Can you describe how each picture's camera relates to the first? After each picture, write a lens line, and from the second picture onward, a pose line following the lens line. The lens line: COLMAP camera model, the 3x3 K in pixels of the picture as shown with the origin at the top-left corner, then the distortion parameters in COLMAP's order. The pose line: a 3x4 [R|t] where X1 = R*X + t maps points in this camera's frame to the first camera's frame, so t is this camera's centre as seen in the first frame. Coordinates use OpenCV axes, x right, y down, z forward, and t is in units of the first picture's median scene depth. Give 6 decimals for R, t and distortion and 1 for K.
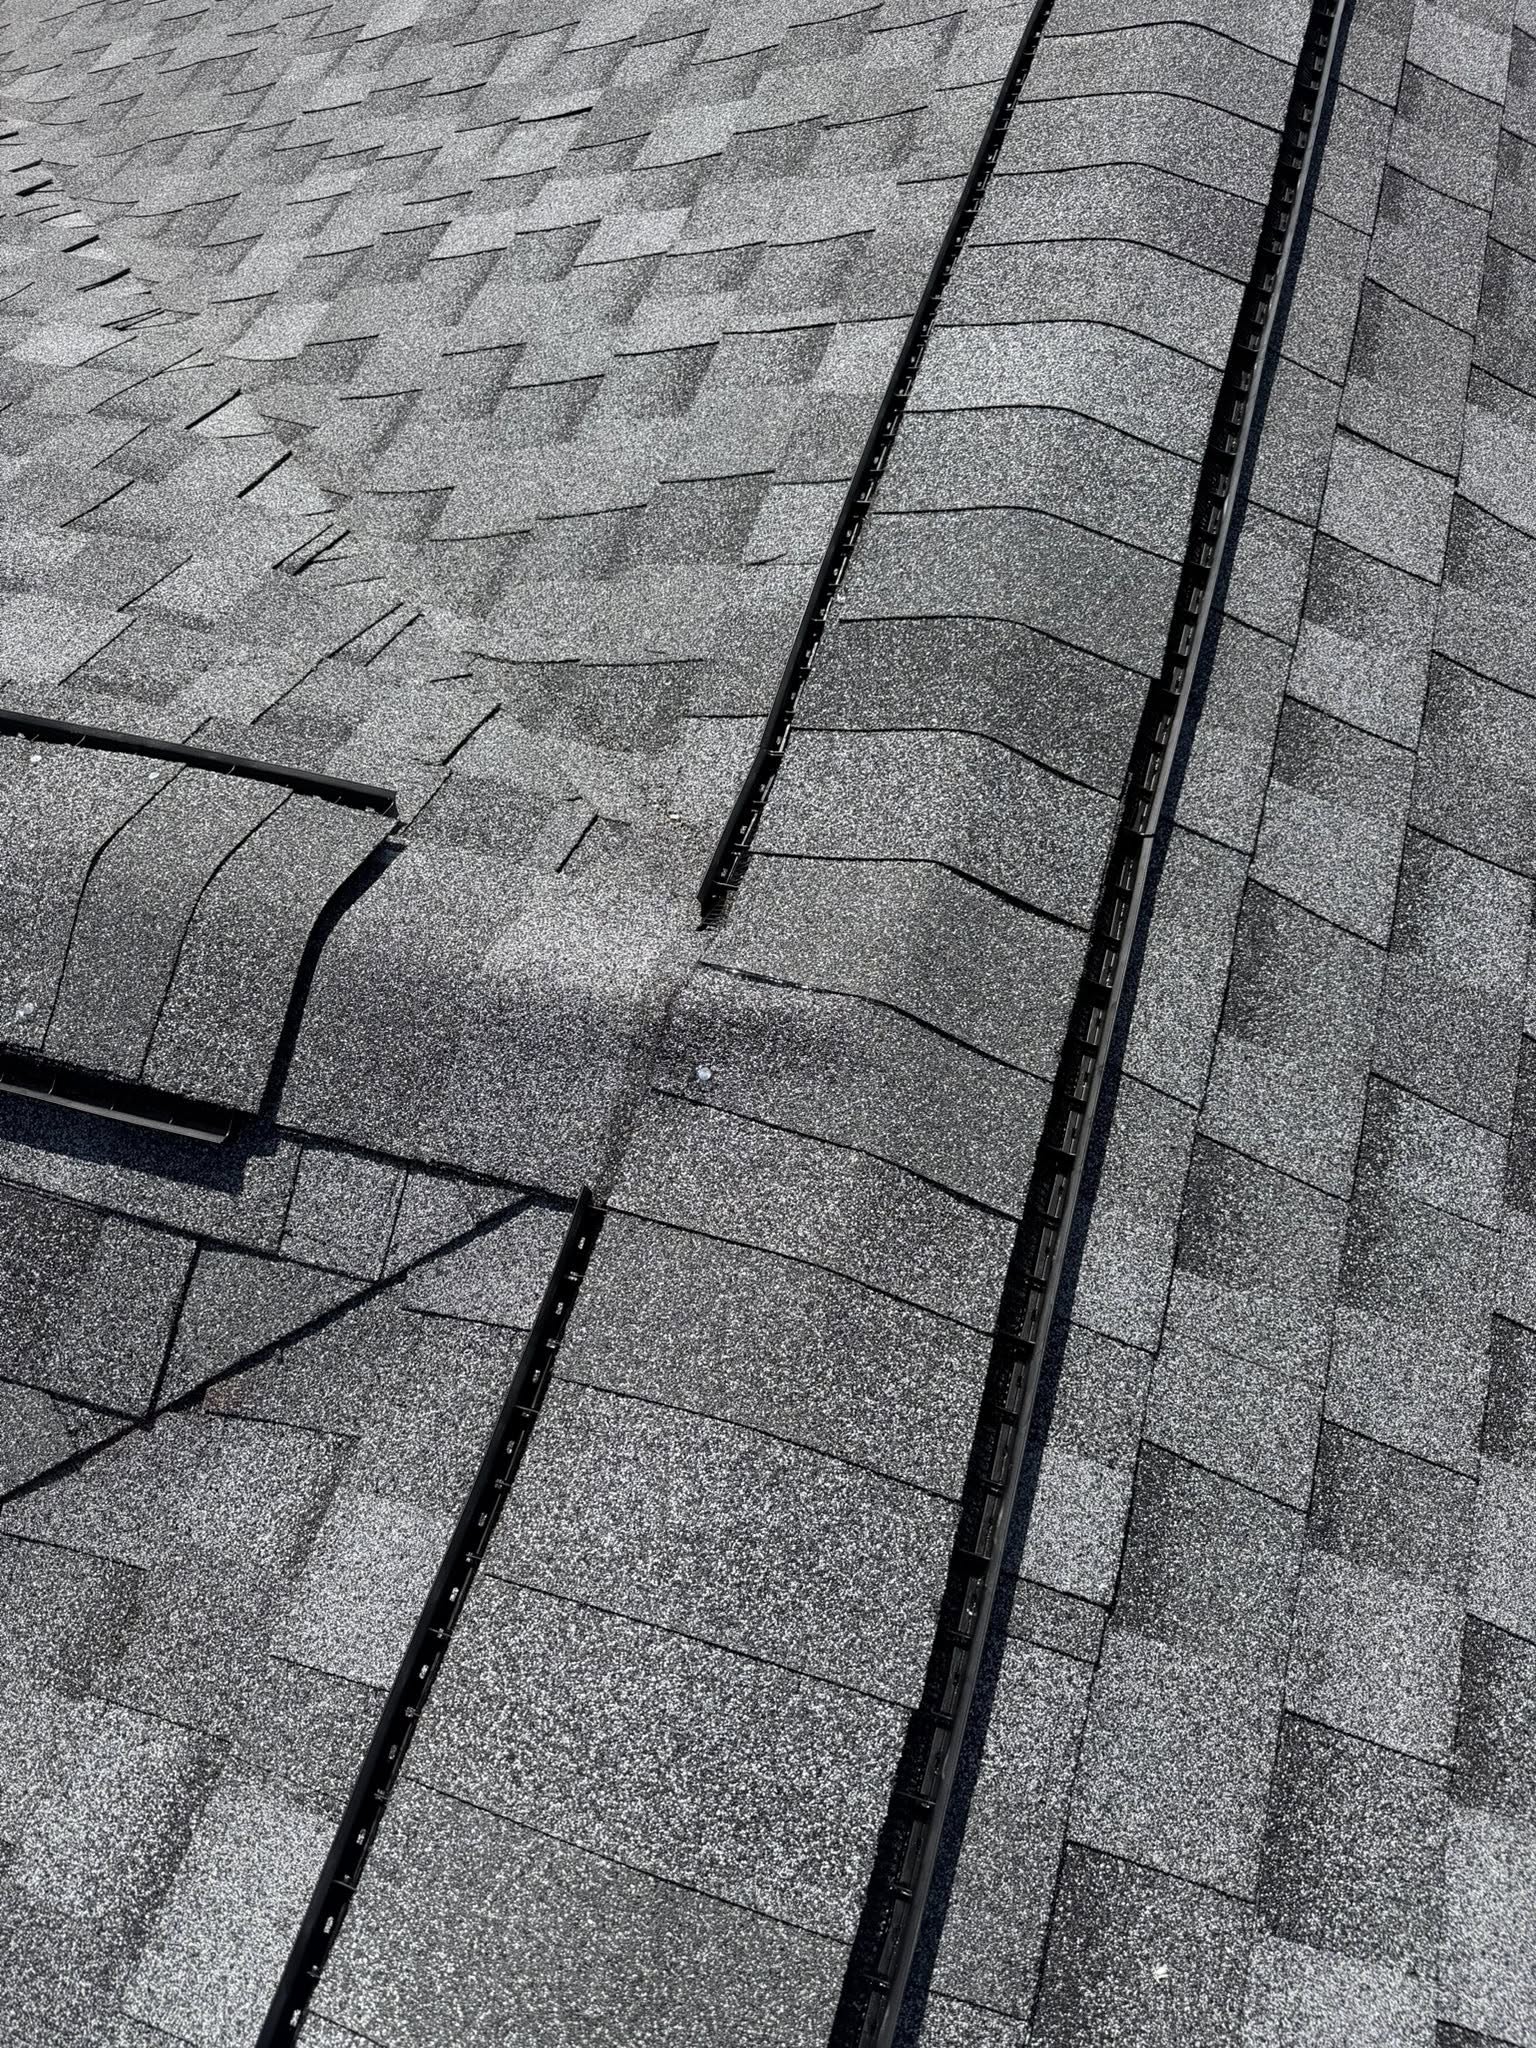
lens RADIAL K [[1470.1, 0, 760.0], [0, 1470.1, 1026.0], [0, 0, 1]] dist [-0.000407, -0.003588]
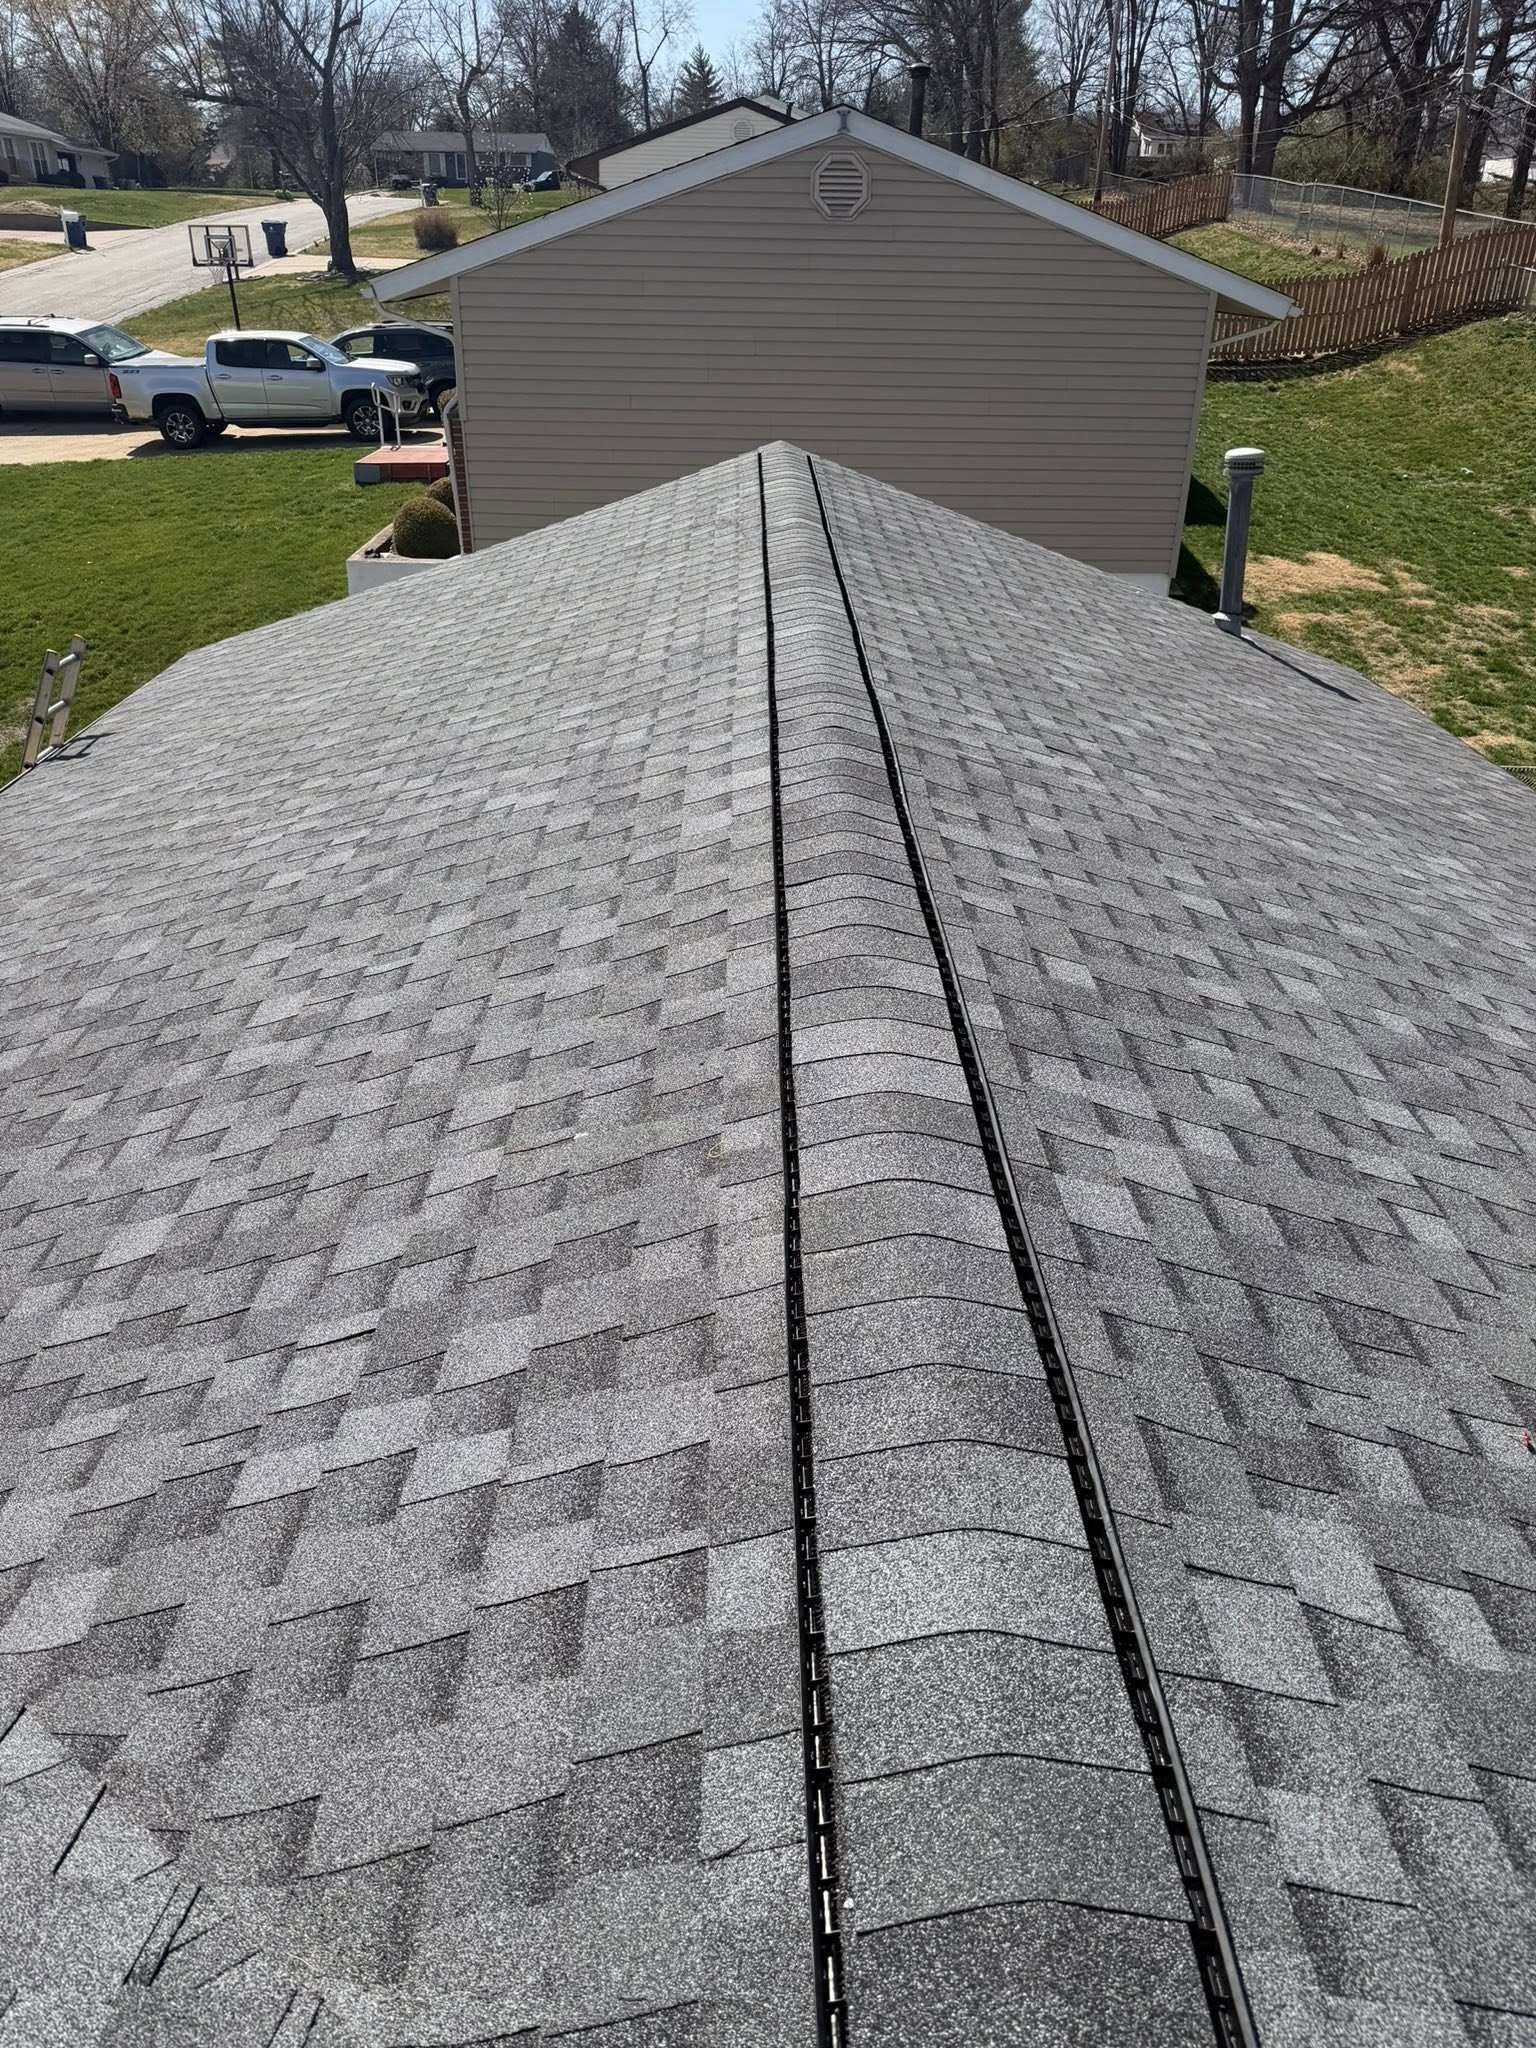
lens RADIAL K [[1453.3, 0, 780.1], [0, 1453.3, 1036.6], [0, 0, 1]] dist [0.014819, -0.020987]
pose [[0.948028, -0.099022, 0.302387, -0.172192], [0.252507, 0.812385, -0.525615, -0.215456], [-0.193608, 0.574652, 0.795167, -0.036214]]
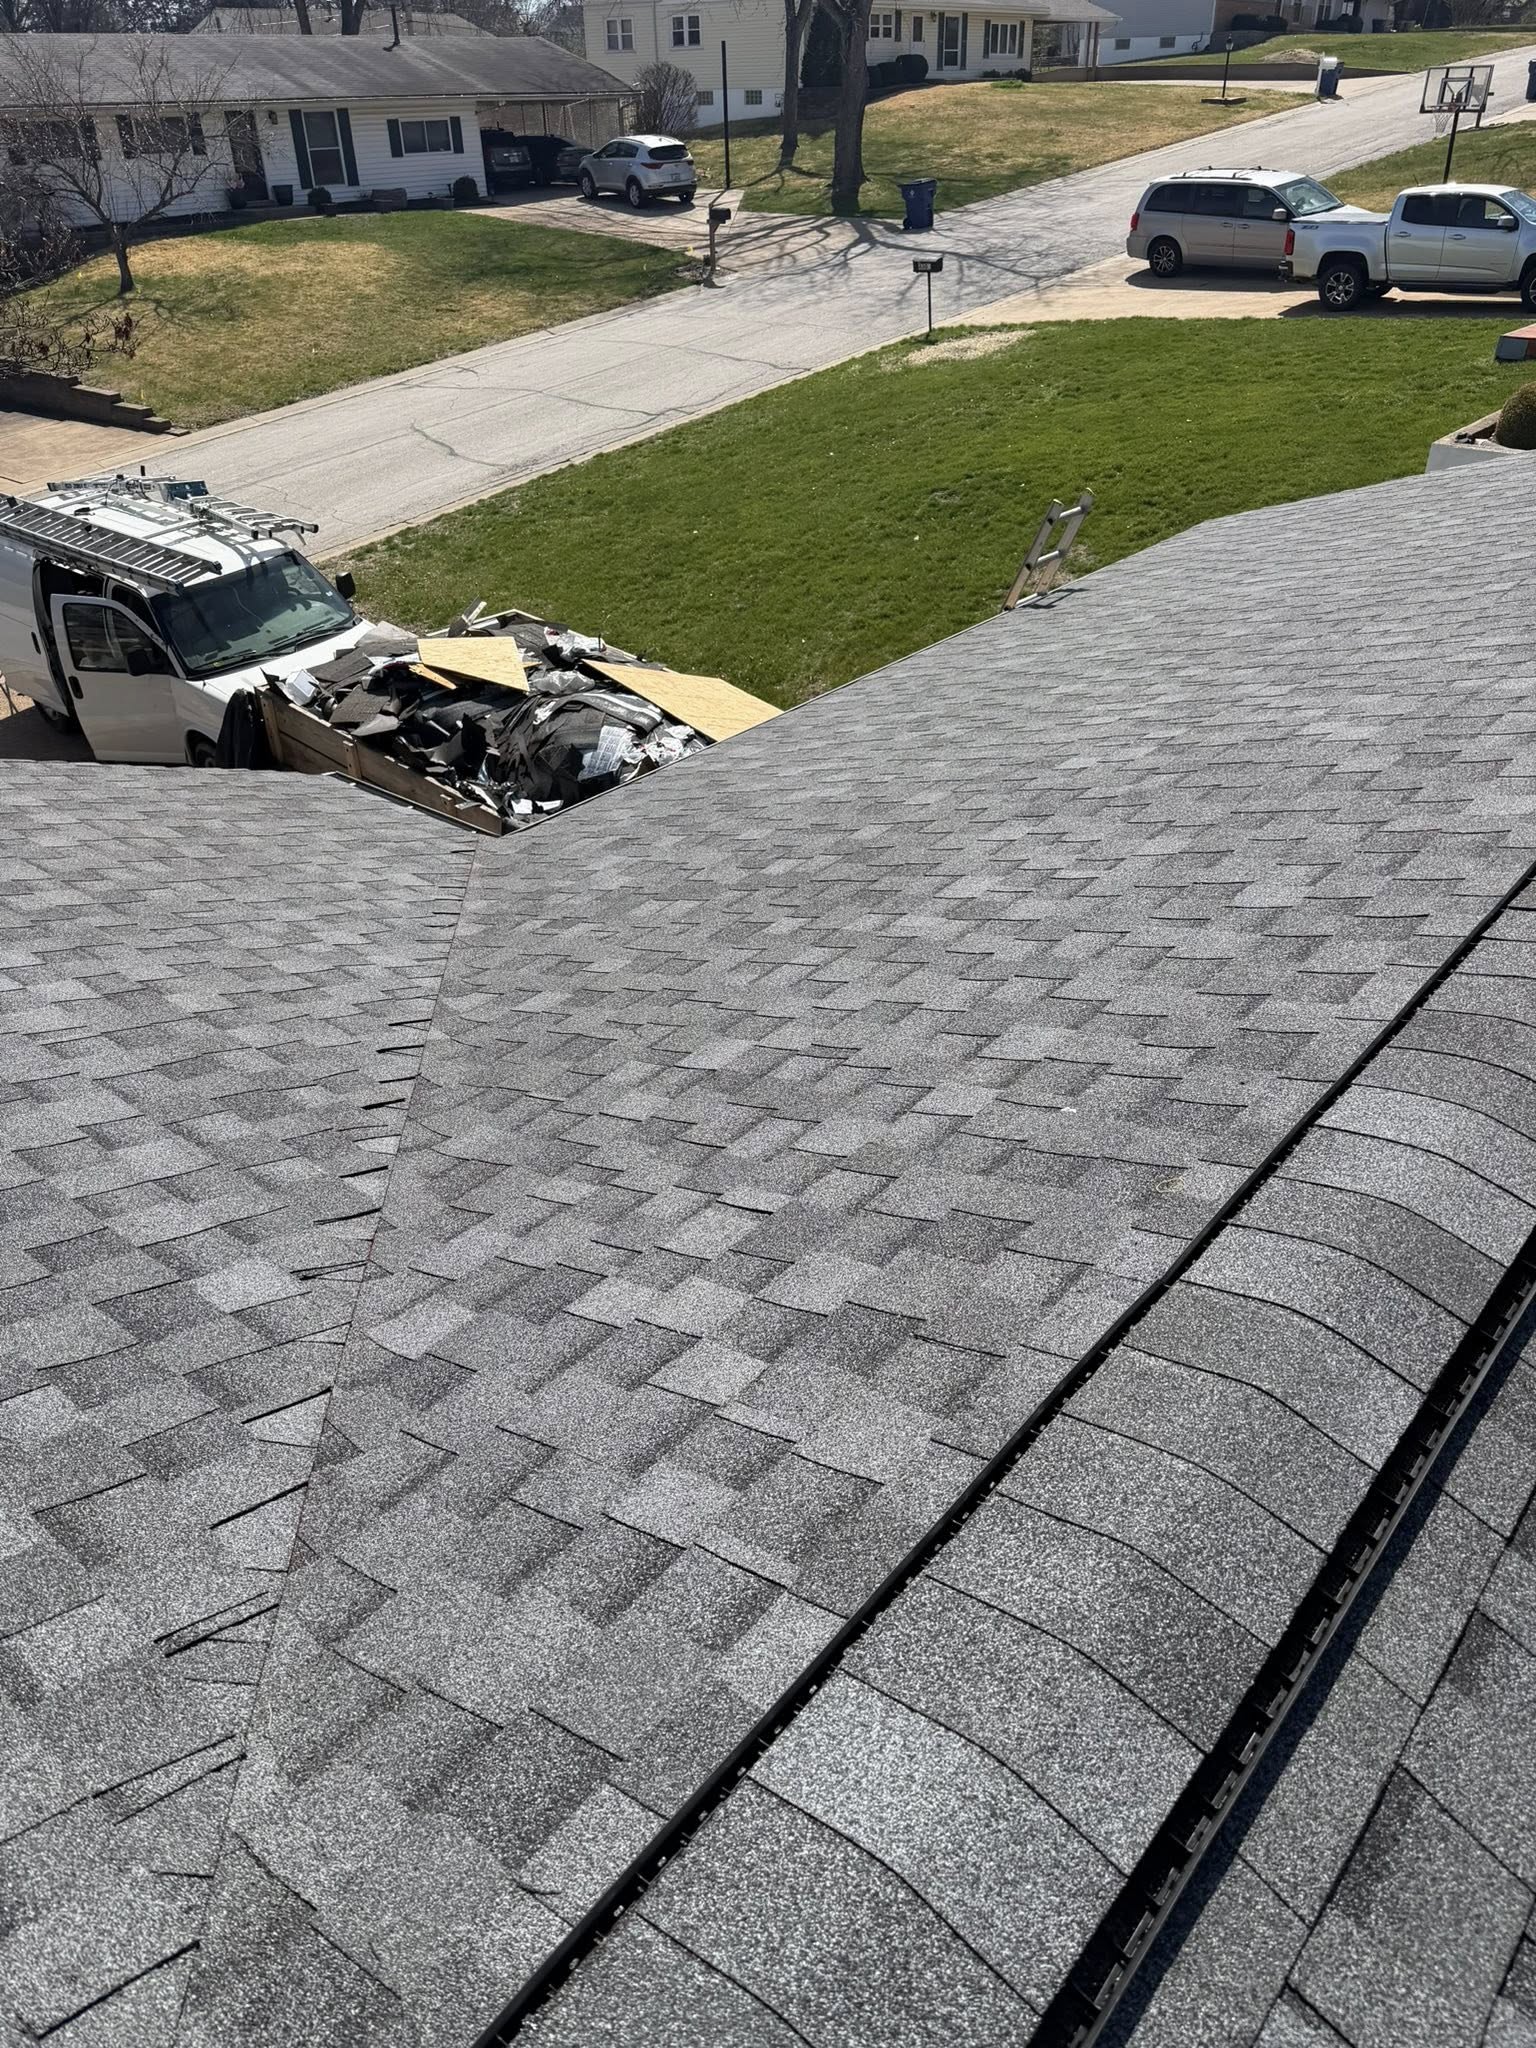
lens RADIAL K [[1453.3, 0, 780.1], [0, 1453.3, 1036.6], [0, 0, 1]] dist [0.014819, -0.020987]
pose [[0.920578, 0.232869, -0.313542, 0.250552], [-0.355827, 0.831034, -0.427517, -0.370426], [0.161009, 0.505129, 0.847892, 0.050207]]
